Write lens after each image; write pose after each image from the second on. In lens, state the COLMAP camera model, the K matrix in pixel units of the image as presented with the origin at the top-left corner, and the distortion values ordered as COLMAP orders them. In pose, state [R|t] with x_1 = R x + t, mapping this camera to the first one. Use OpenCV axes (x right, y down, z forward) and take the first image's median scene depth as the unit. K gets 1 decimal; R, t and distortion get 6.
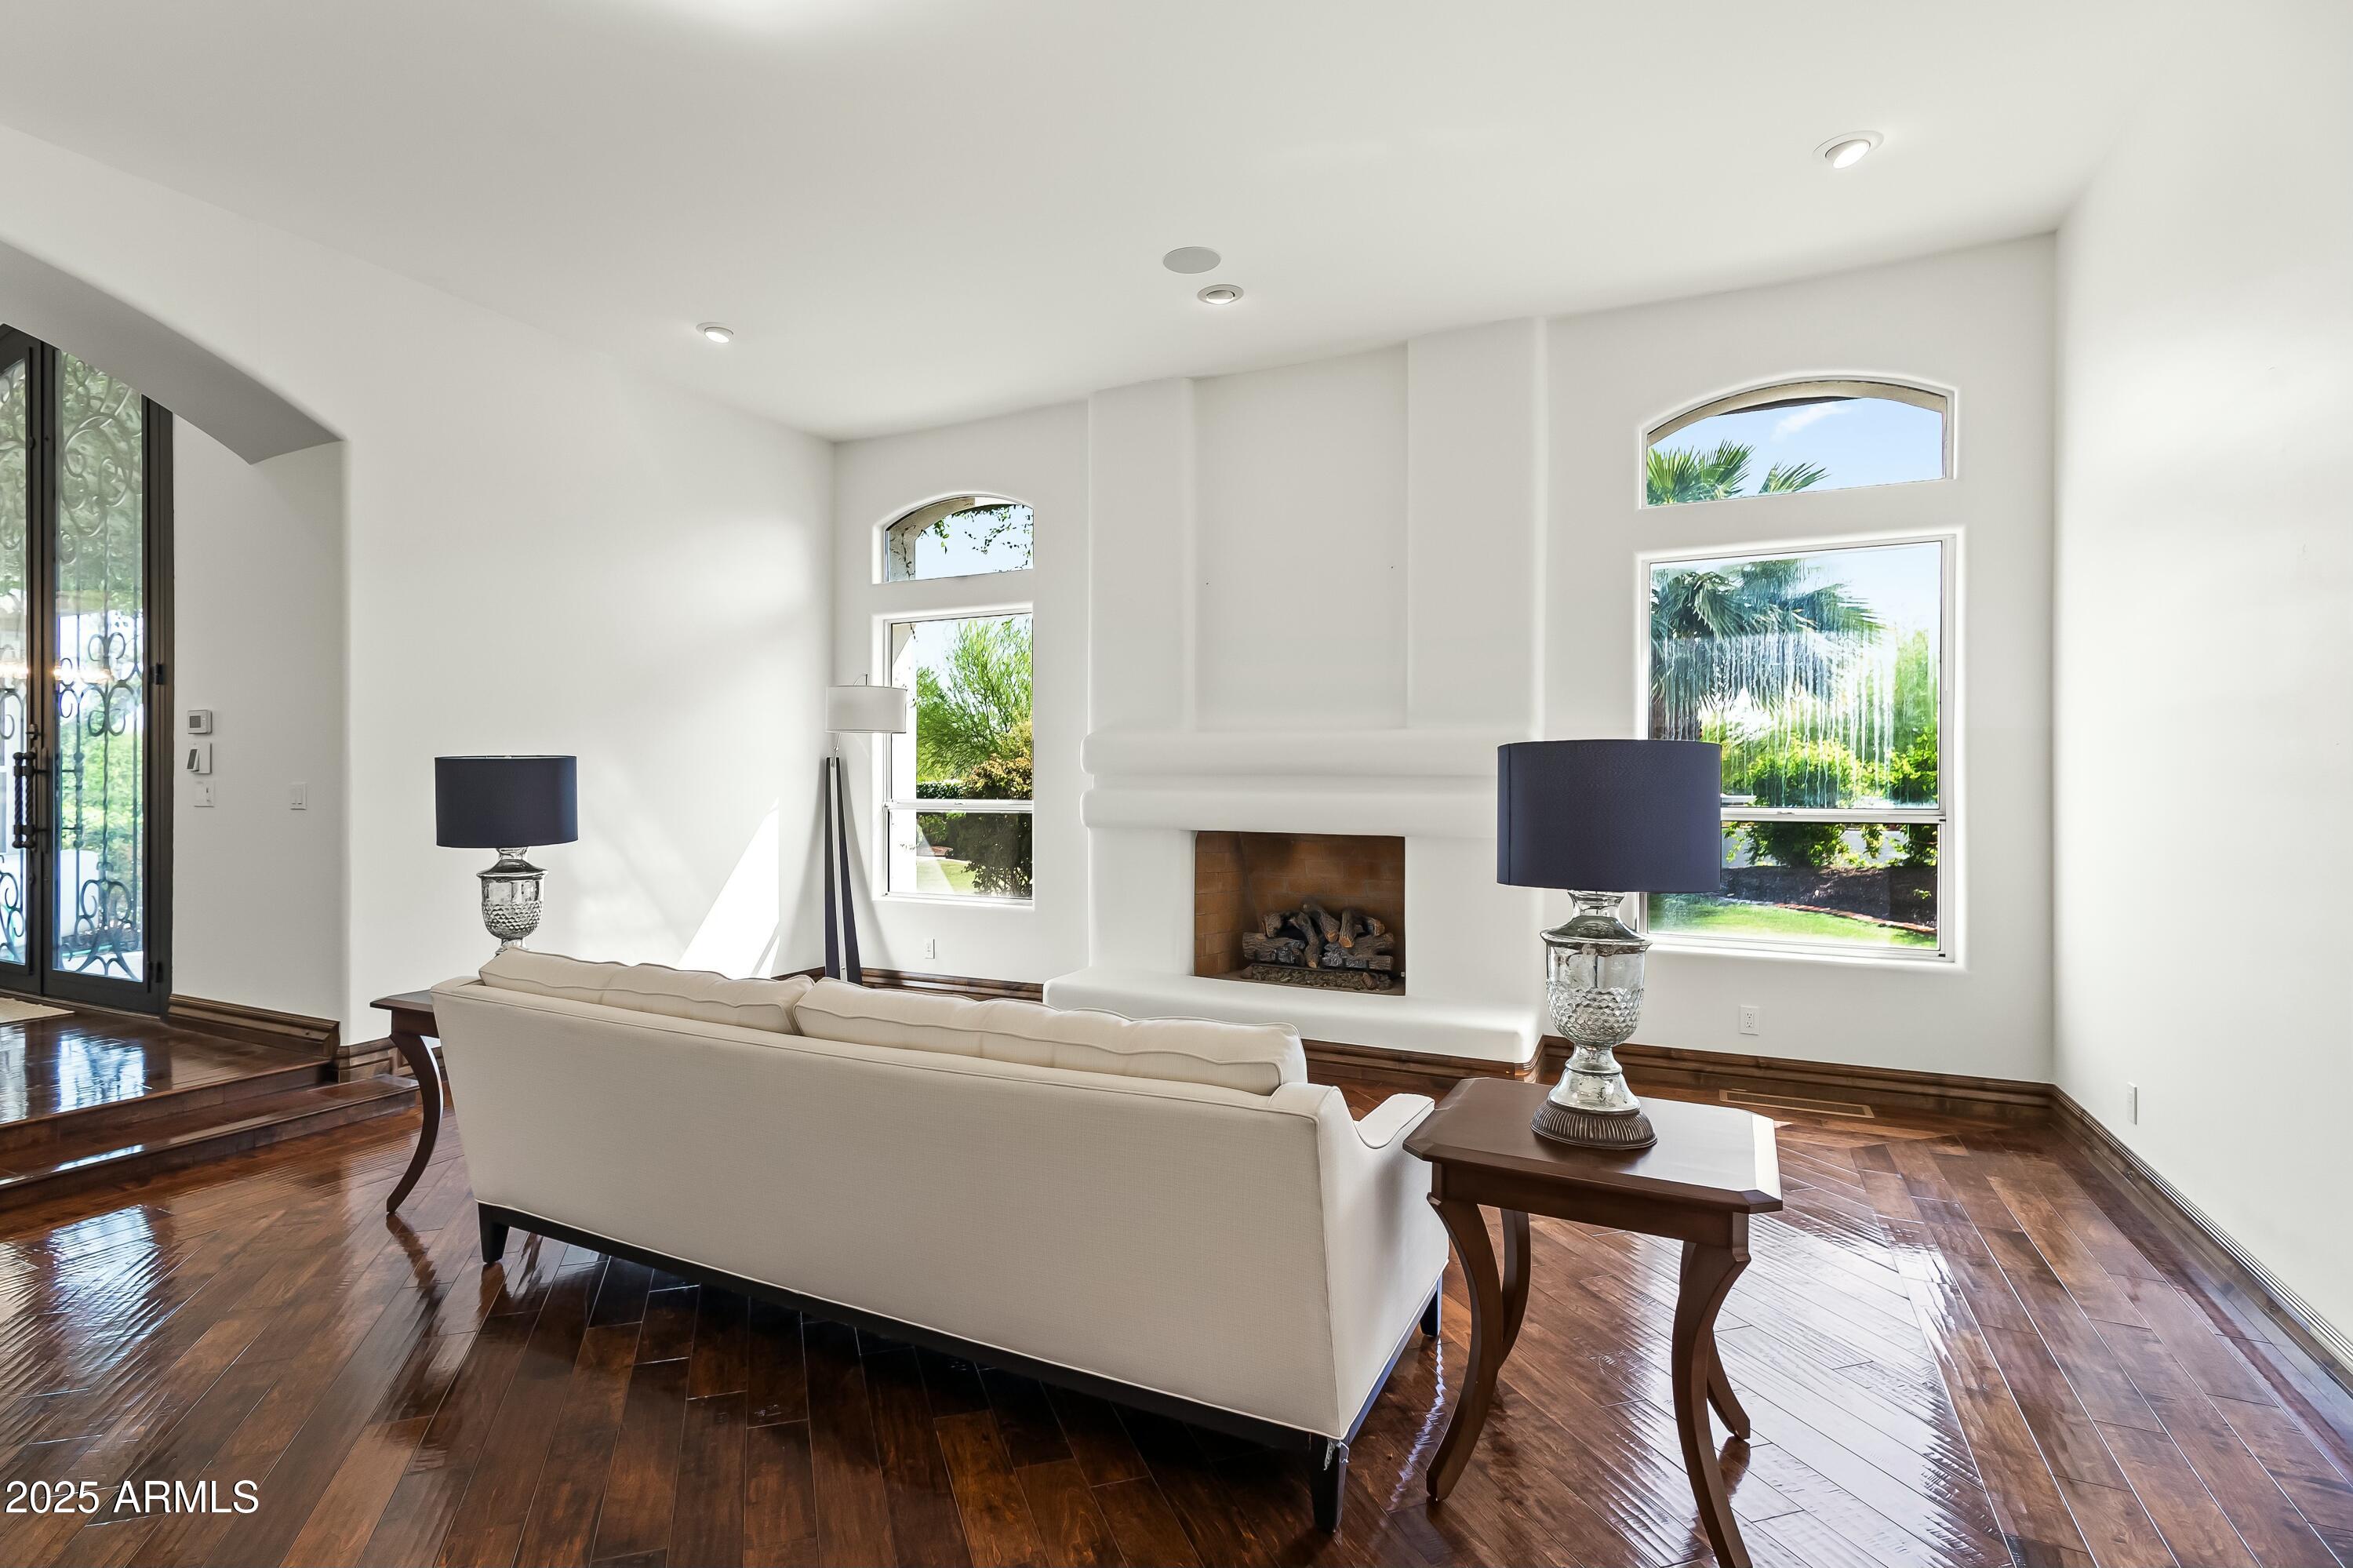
lens RADIAL K [[1143.4, 0, 1150.4], [0, 1143.4, 771.8], [0, 0, 1]] dist [0.001656, -0.000058]
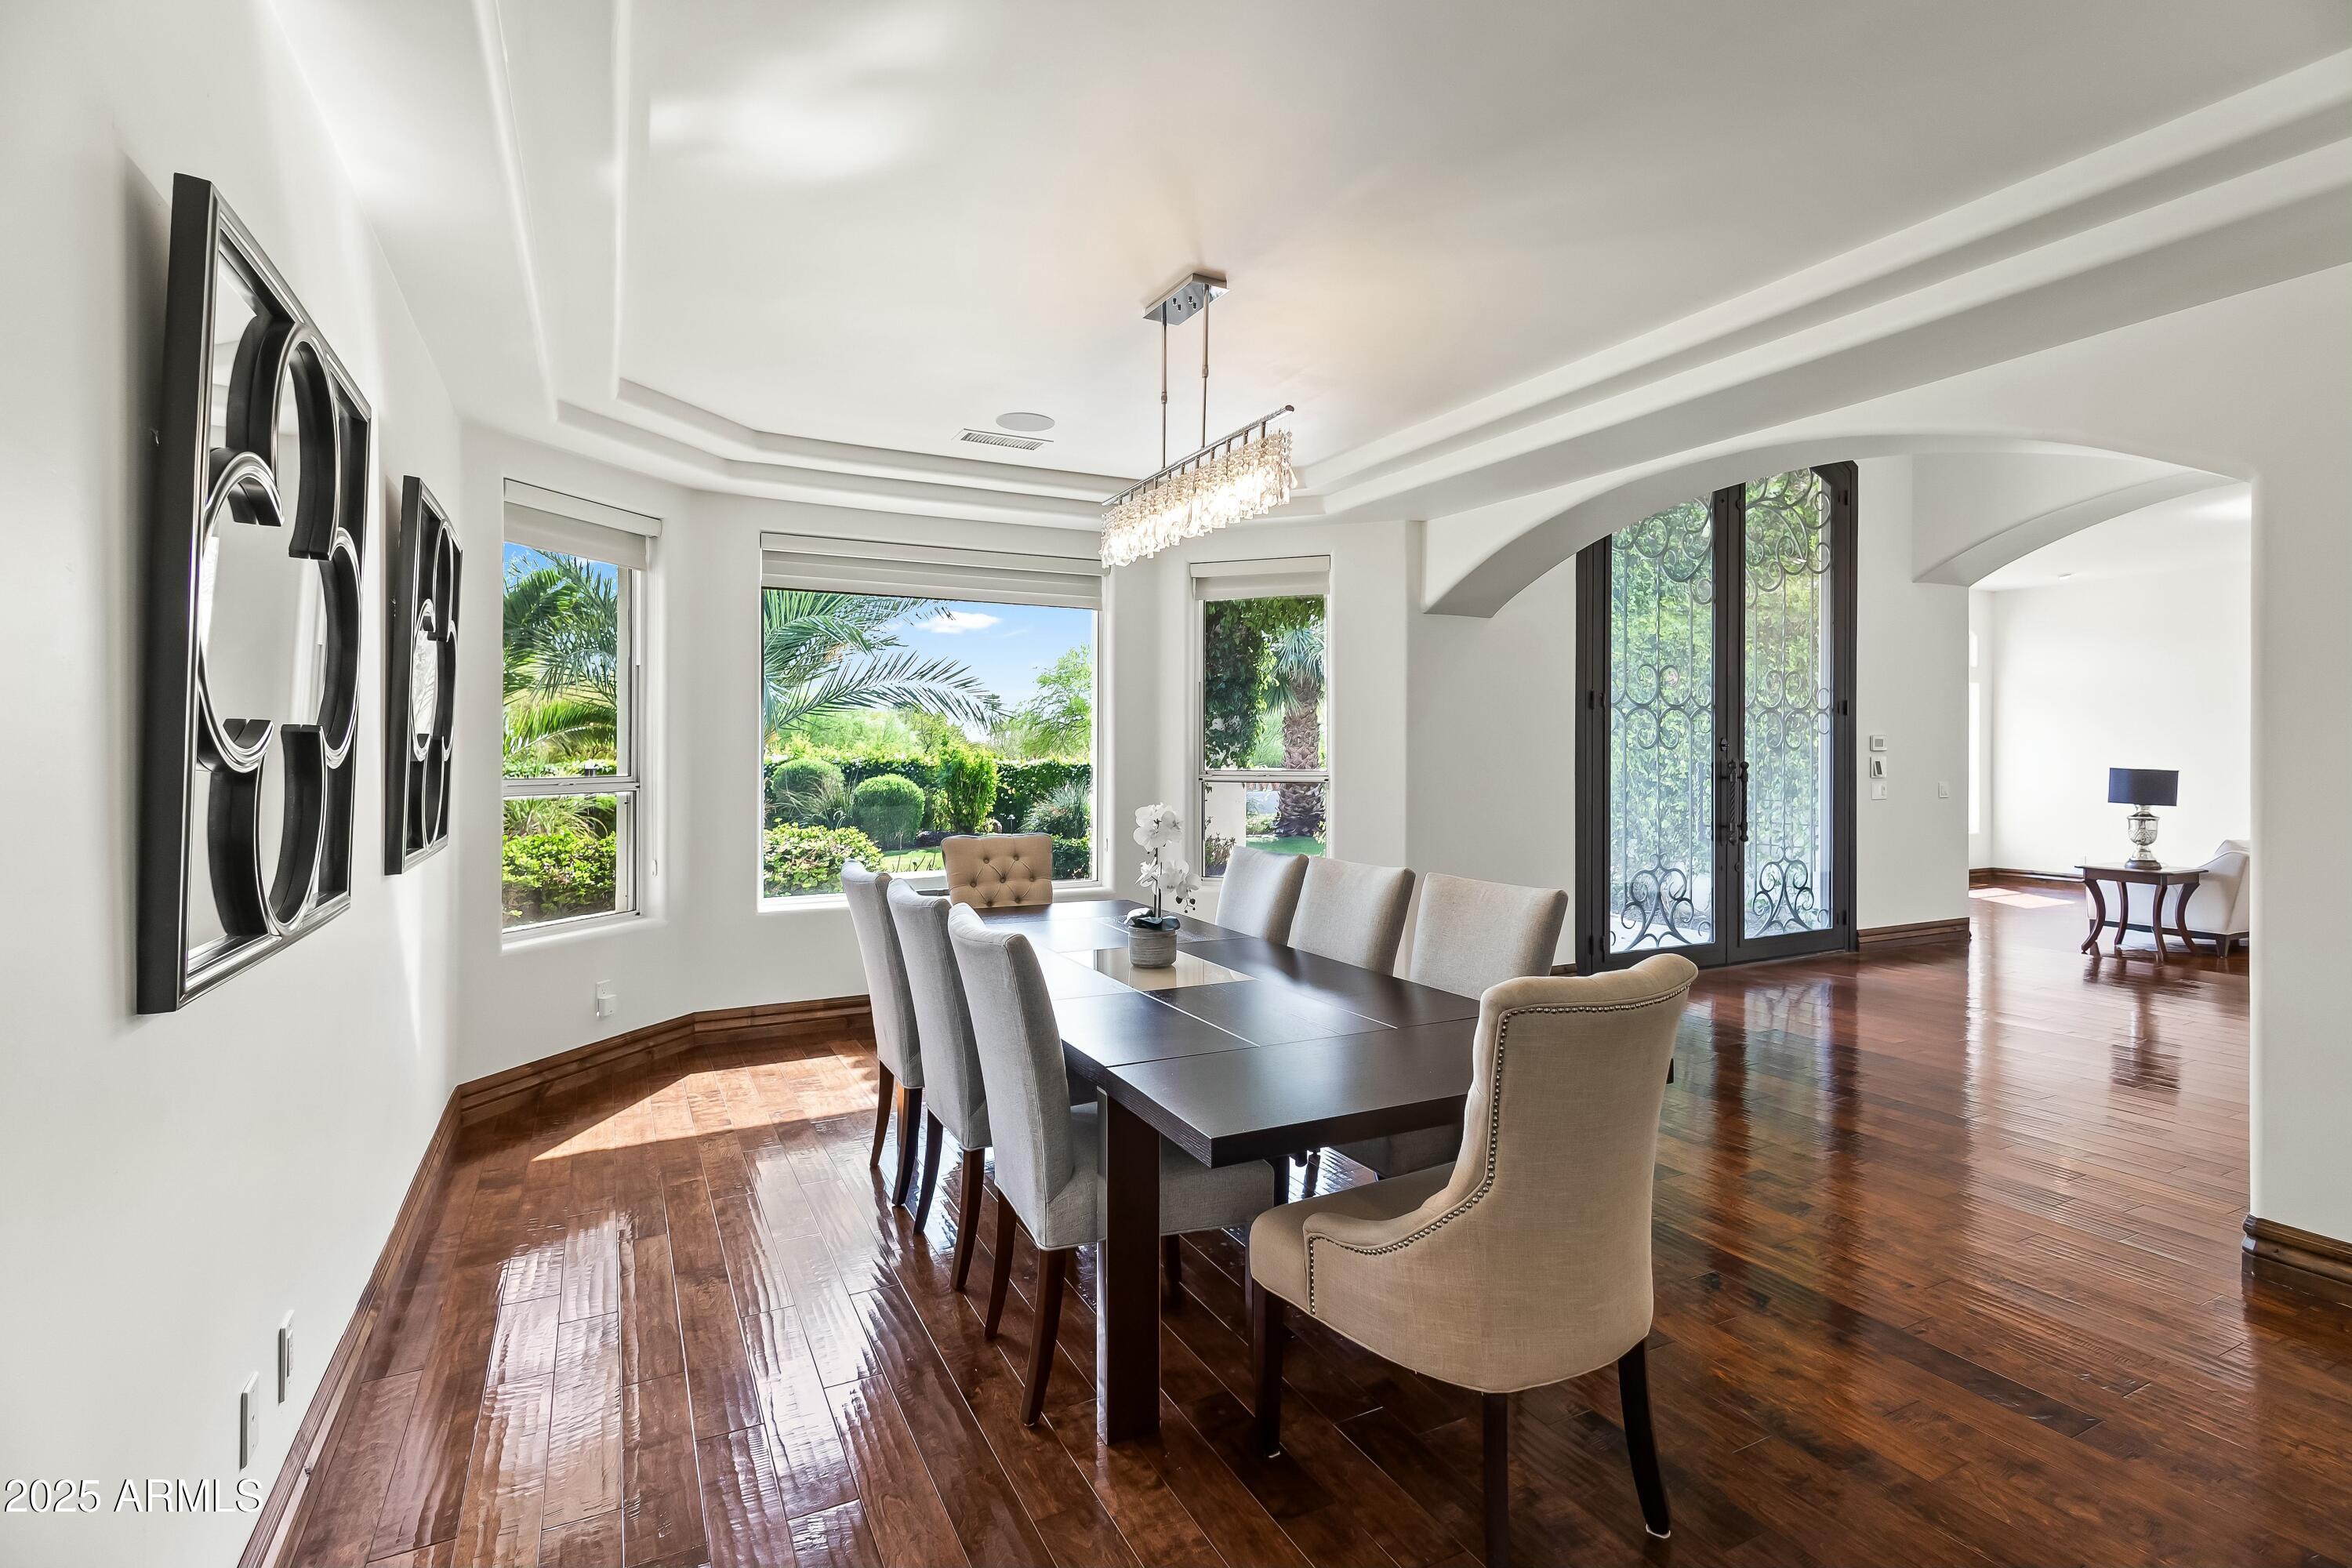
lens RADIAL K [[1096.9, 0, 1169.8], [0, 1096.9, 797.7], [0, 0, 1]] dist [0.003672, -0.001146]
pose [[0.586848, -0.039623, 0.808727, -1.727999], [-0.012286, 0.998251, 0.057824, -0.030328], [-0.809604, -0.043869, 0.585335, 0.621058]]
